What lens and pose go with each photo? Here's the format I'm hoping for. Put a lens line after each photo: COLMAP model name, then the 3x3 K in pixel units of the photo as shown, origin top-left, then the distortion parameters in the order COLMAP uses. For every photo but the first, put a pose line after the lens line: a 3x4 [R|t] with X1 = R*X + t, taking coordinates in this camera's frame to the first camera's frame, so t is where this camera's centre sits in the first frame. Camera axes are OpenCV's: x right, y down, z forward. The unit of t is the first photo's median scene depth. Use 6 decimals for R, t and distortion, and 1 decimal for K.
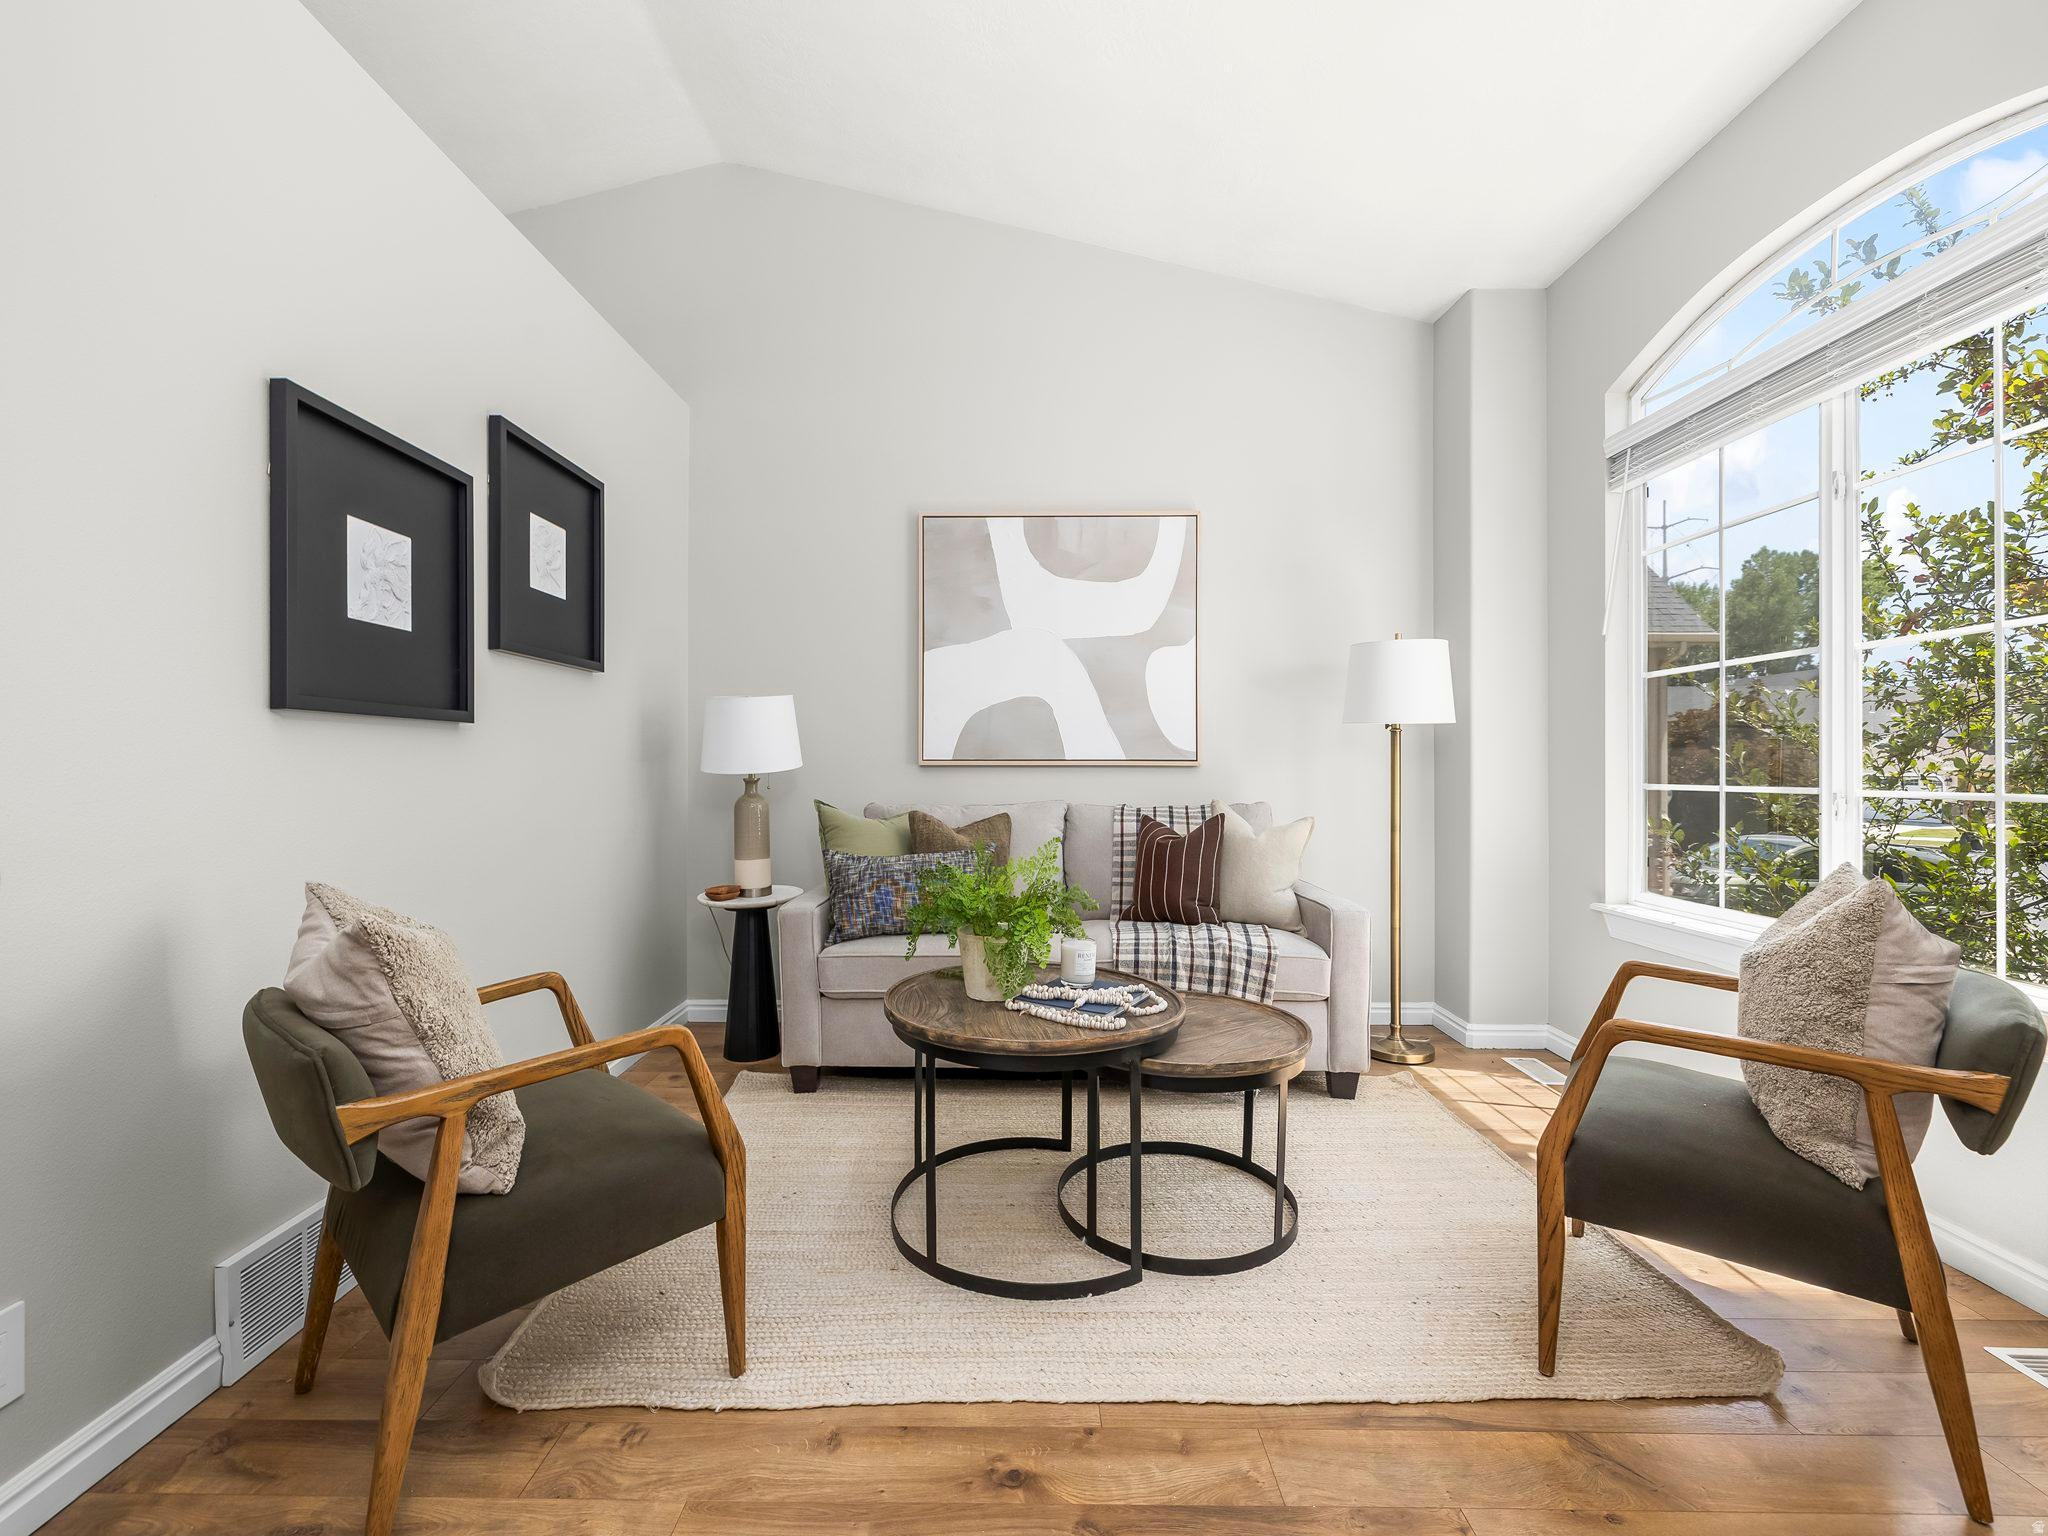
lens RADIAL K [[863.0, 0, 1010.2], [0, 863.0, 766.2], [0, 0, 1]] dist [-0.000869, 0.000230]
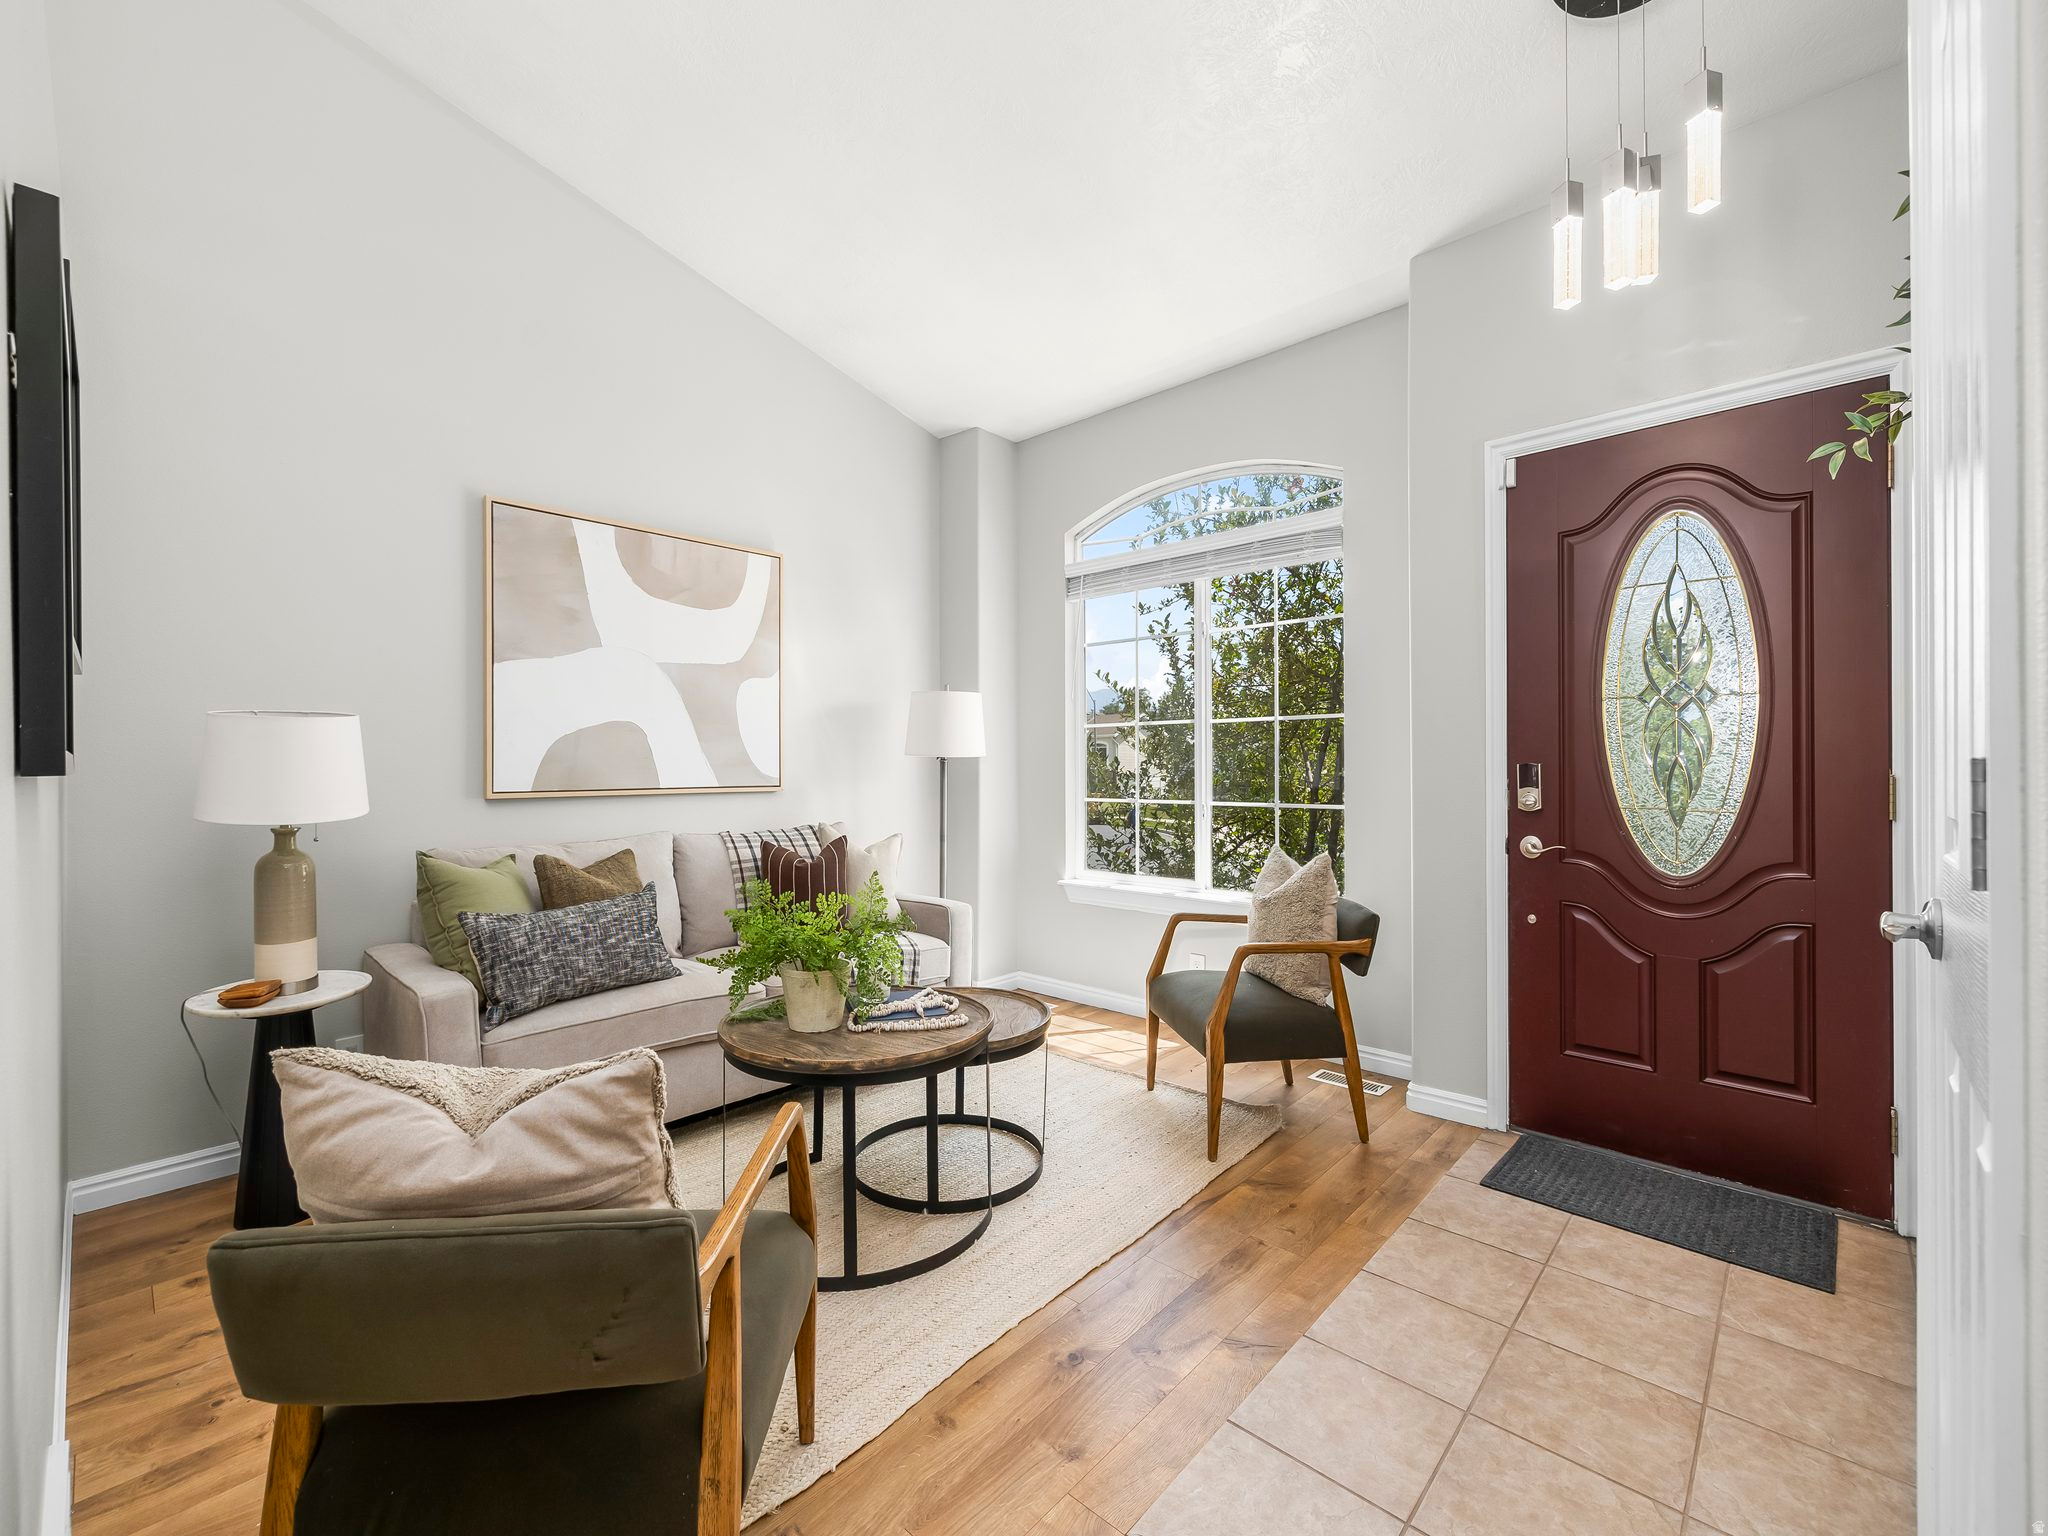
lens RADIAL K [[863.0, 0, 1012.7], [0, 863.0, 764.4], [0, 0, 1]] dist [-0.000869, 0.000230]
pose [[0.670423, -0.004196, 0.741967, -0.431189], [0.004803, 0.999988, 0.001315, -0.037525], [-0.741963, 0.002682, 0.670435, 0.073963]]
